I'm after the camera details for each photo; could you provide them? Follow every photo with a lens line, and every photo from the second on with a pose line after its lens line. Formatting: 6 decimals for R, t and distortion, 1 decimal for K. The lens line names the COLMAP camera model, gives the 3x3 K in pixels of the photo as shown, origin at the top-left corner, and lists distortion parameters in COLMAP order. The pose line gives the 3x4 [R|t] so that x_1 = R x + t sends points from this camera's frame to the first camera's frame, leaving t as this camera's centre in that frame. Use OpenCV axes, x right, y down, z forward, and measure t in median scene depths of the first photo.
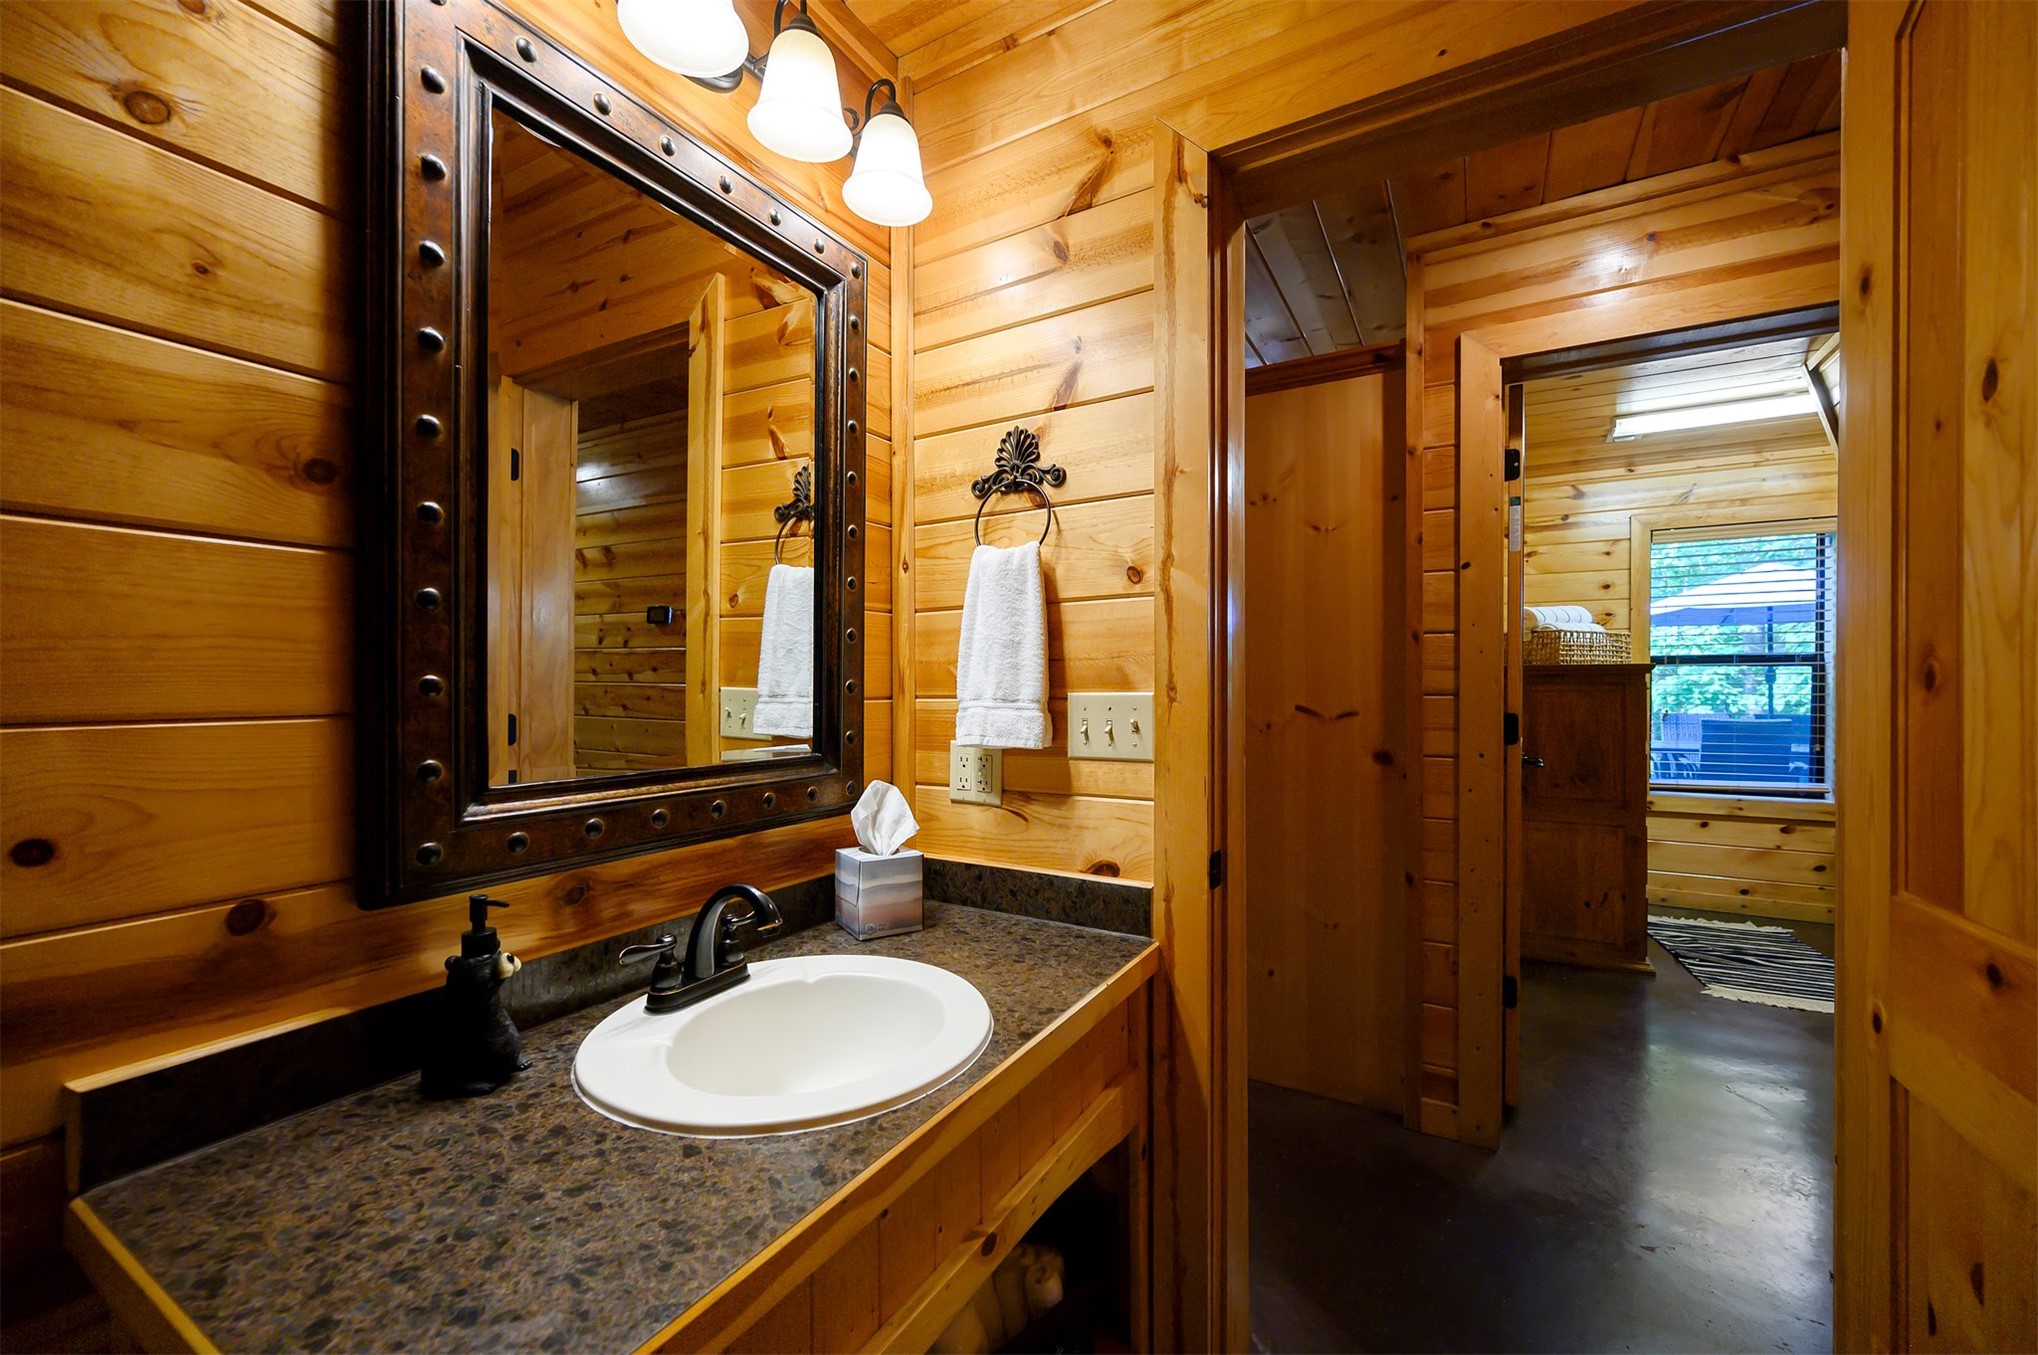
lens RADIAL K [[808.7, 0, 1019.7], [0, 808.7, 687.9], [0, 0, 1]] dist [-0.000420, 0.000048]
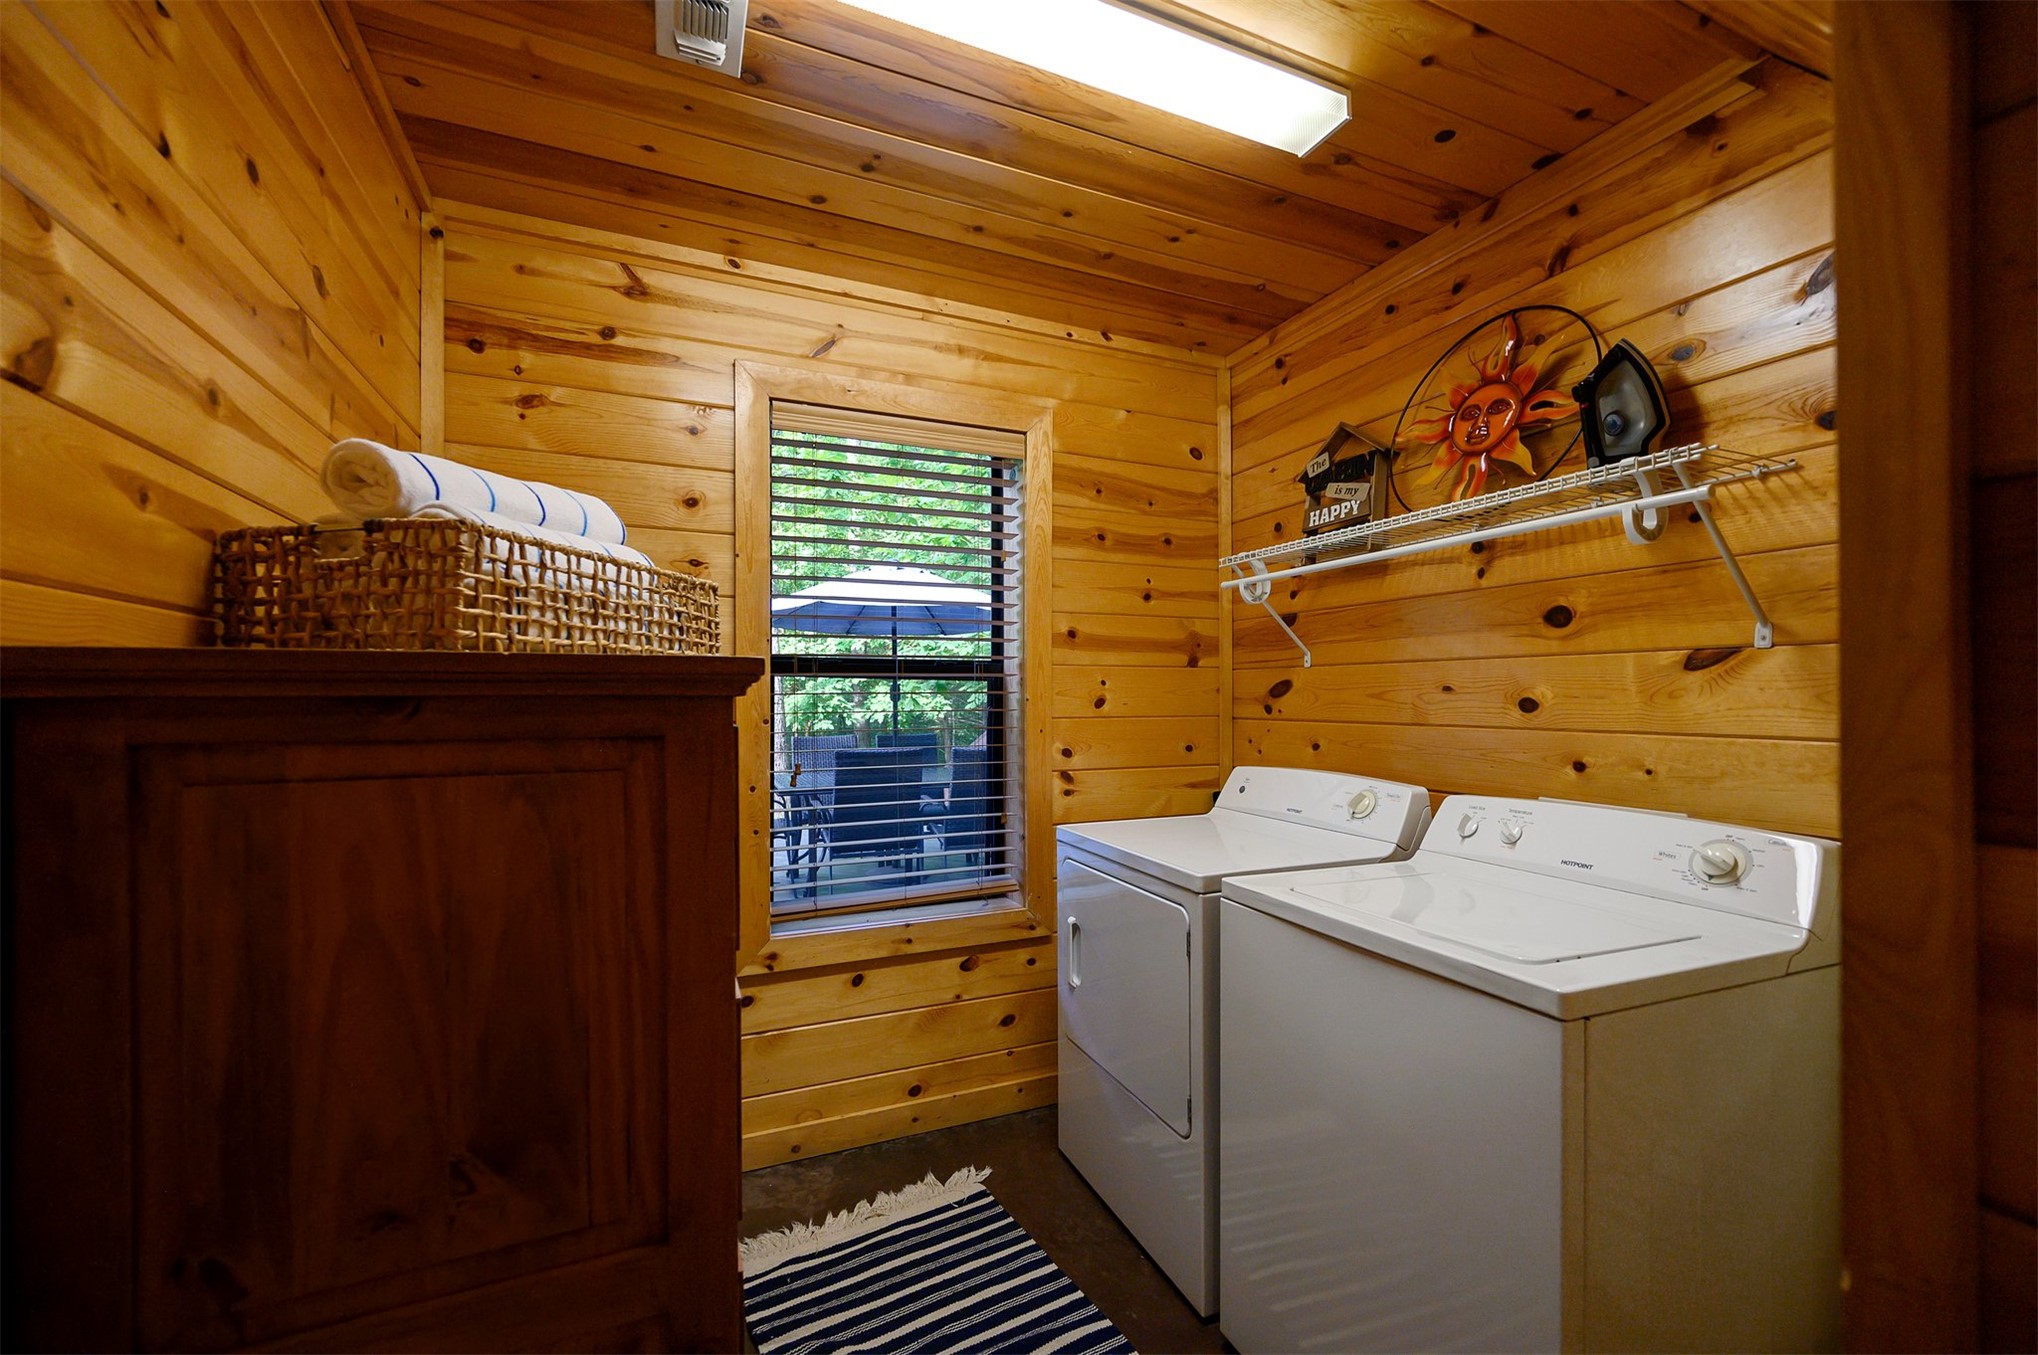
lens RADIAL K [[817.9, 0, 1011.6], [0, 817.9, 686.5], [0, 0, 1]] dist [-0.000976, -0.000296]
pose [[0.597240, 0.006207, 0.802039, 0.471772], [0.008627, 0.999862, -0.014162, -0.012192], [-0.802016, 0.015378, 0.597104, 0.589348]]
